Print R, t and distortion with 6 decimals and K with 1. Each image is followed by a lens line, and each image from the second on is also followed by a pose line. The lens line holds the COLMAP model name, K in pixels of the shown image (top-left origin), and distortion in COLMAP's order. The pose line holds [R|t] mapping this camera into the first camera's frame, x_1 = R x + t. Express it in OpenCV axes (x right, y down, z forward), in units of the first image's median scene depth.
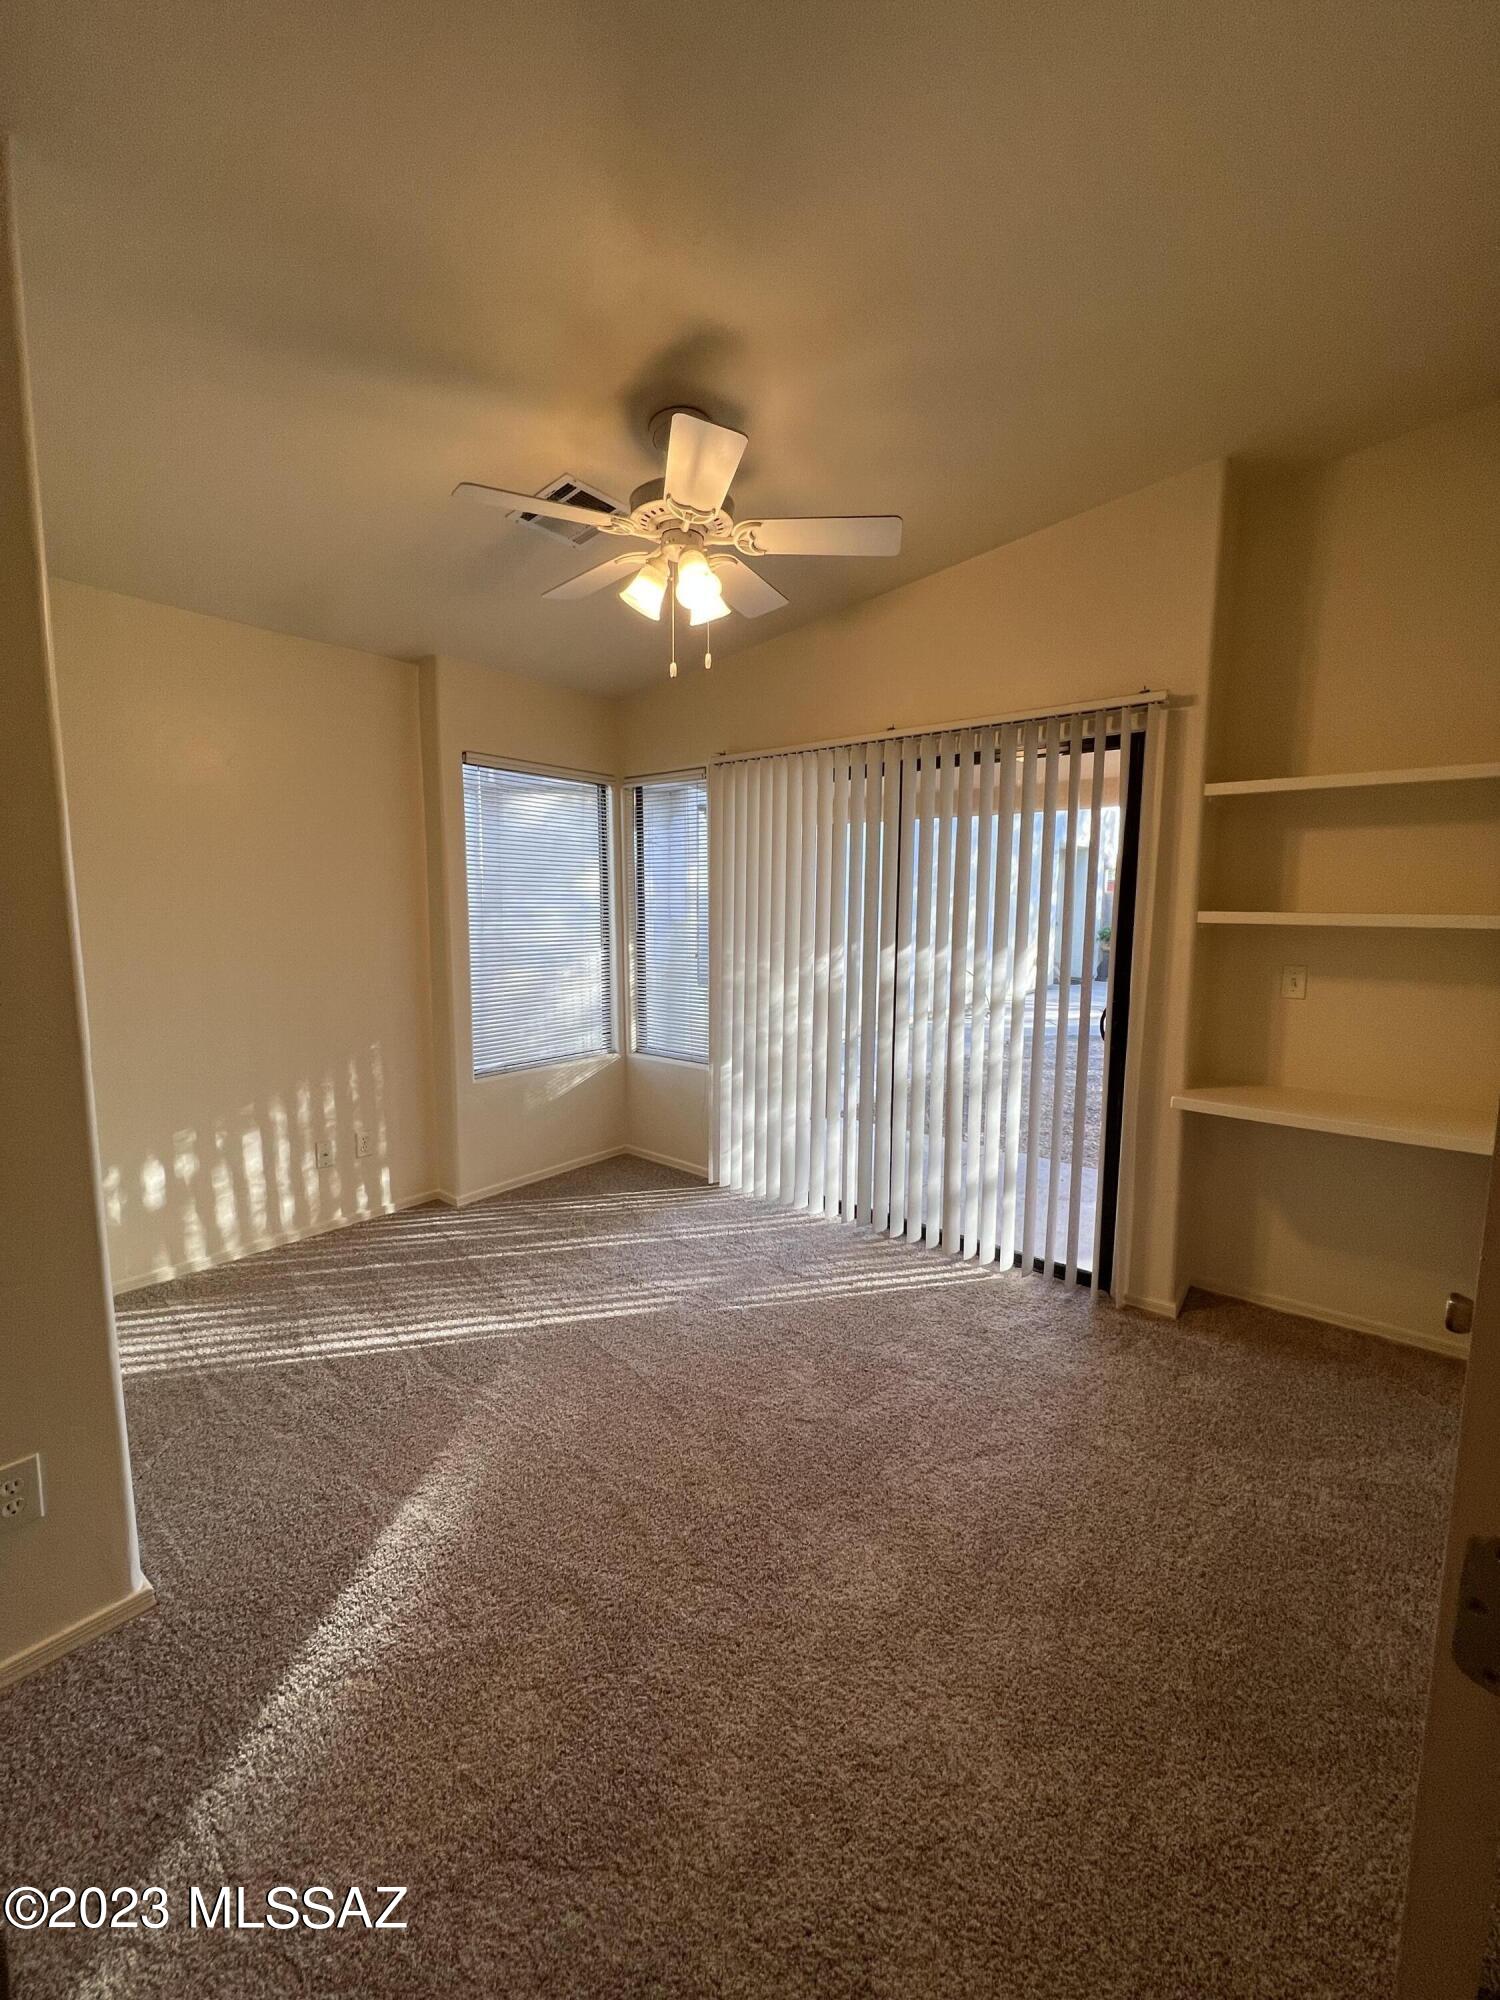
lens RADIAL K [[796.4, 0, 753.1], [0, 796.4, 995.6], [0, 0, 1]] dist [-0.003296, 0.001078]
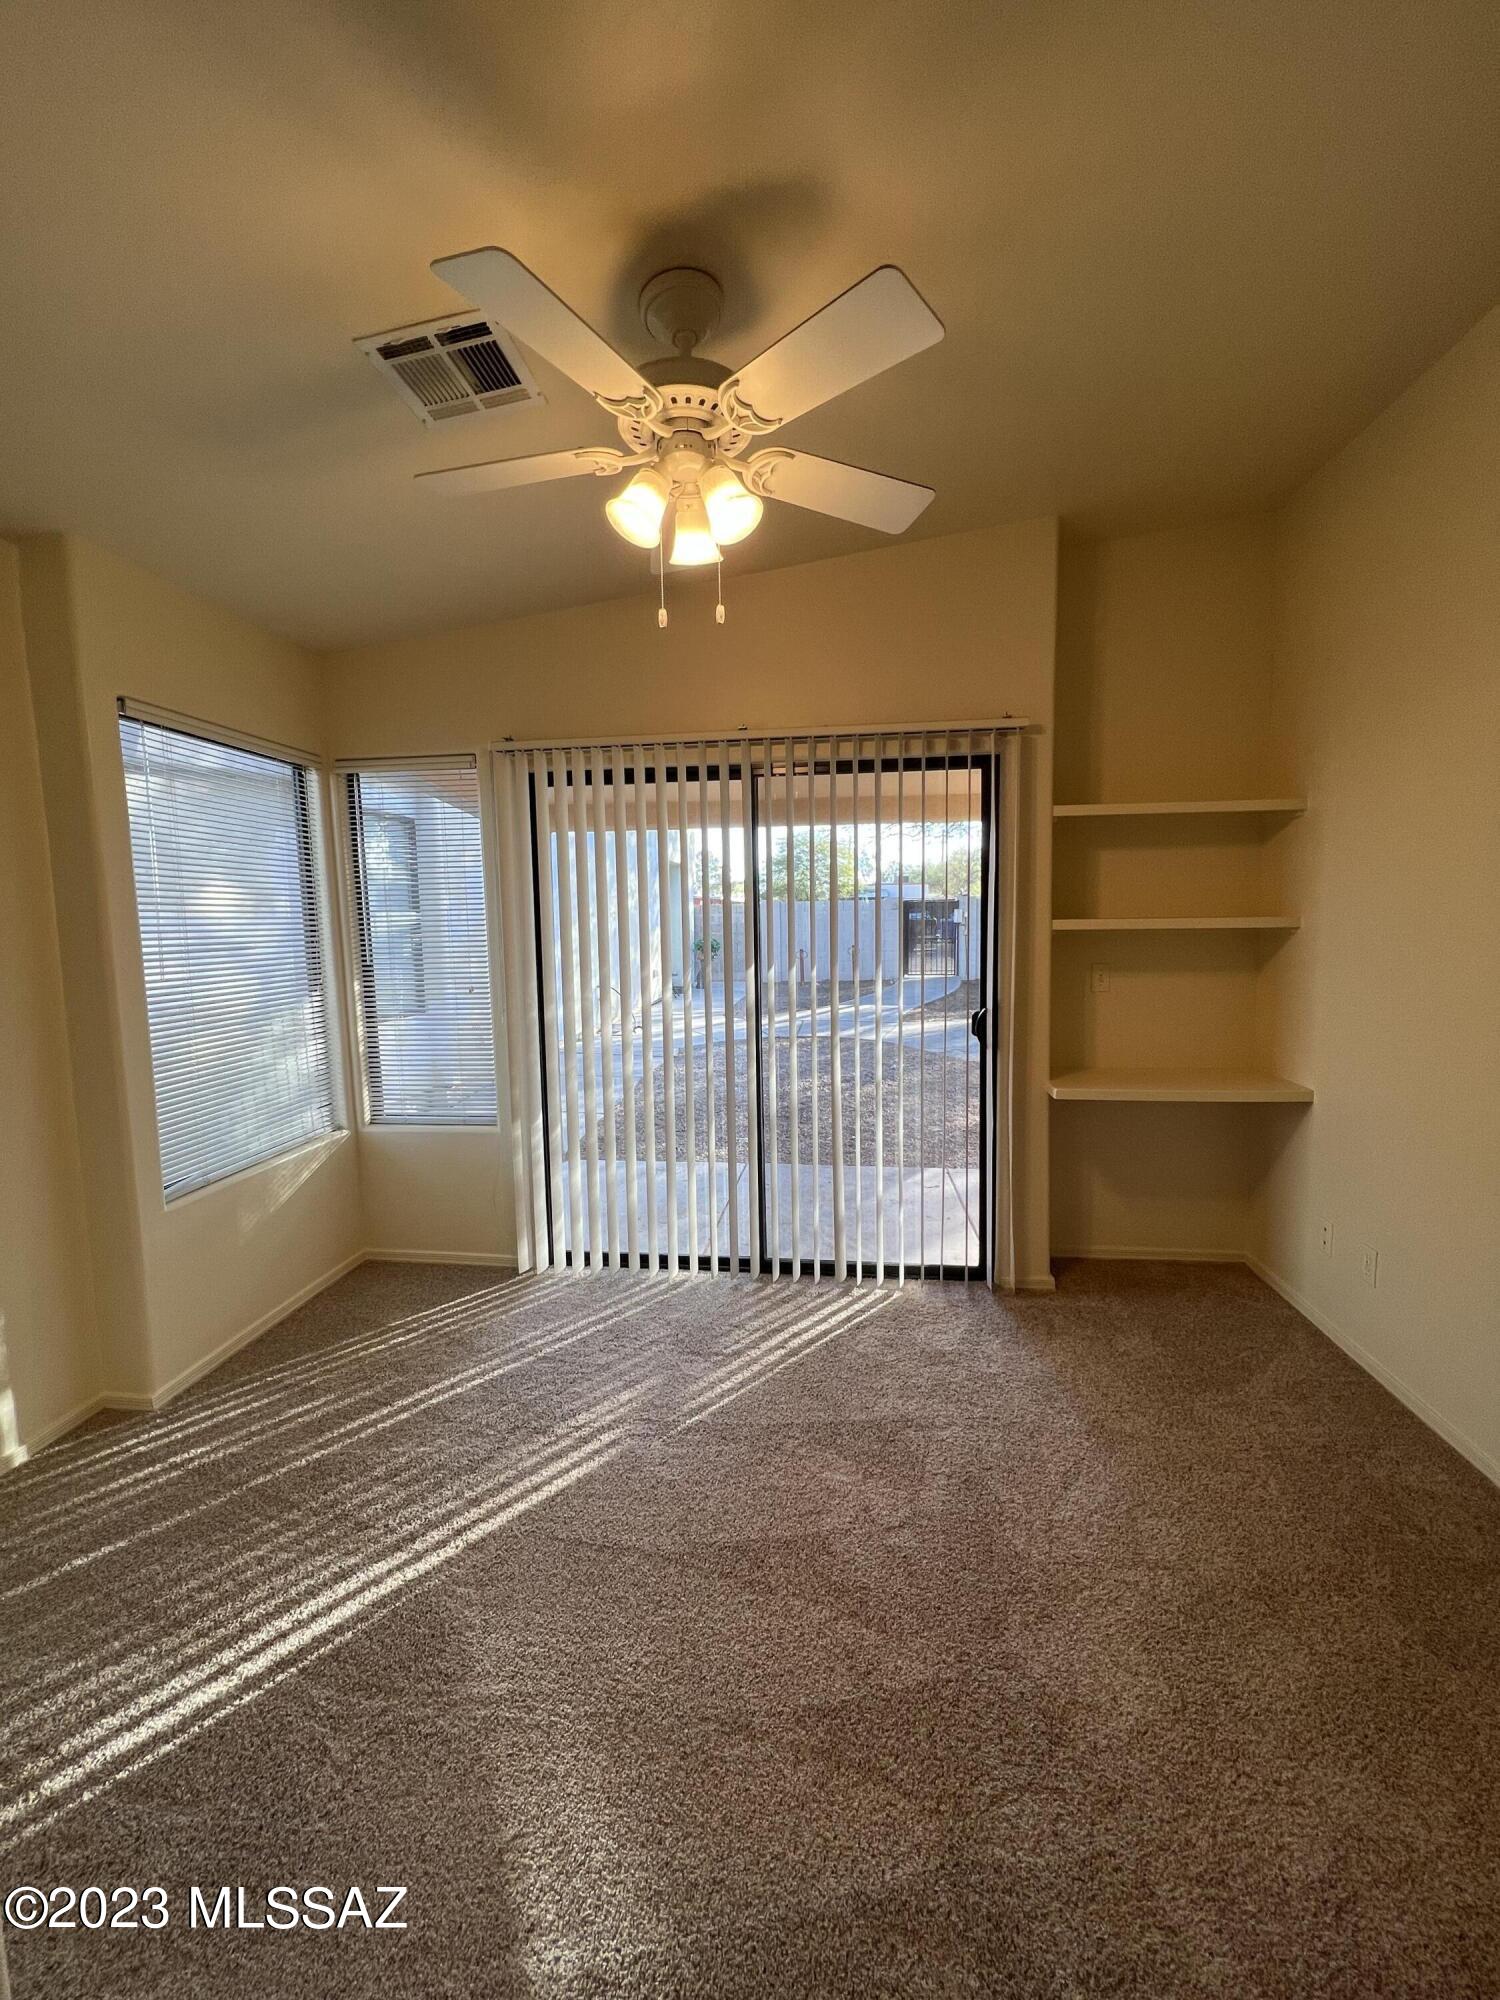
lens RADIAL K [[796.6, 0, 755.8], [0, 796.6, 997.3], [0, 0, 1]] dist [-0.002431, 0.000679]
pose [[0.848735, -0.073465, 0.523691, -0.347264], [0.082827, 0.996548, 0.005563, -0.035203], [-0.522292, 0.038654, 0.851890, 0.247150]]
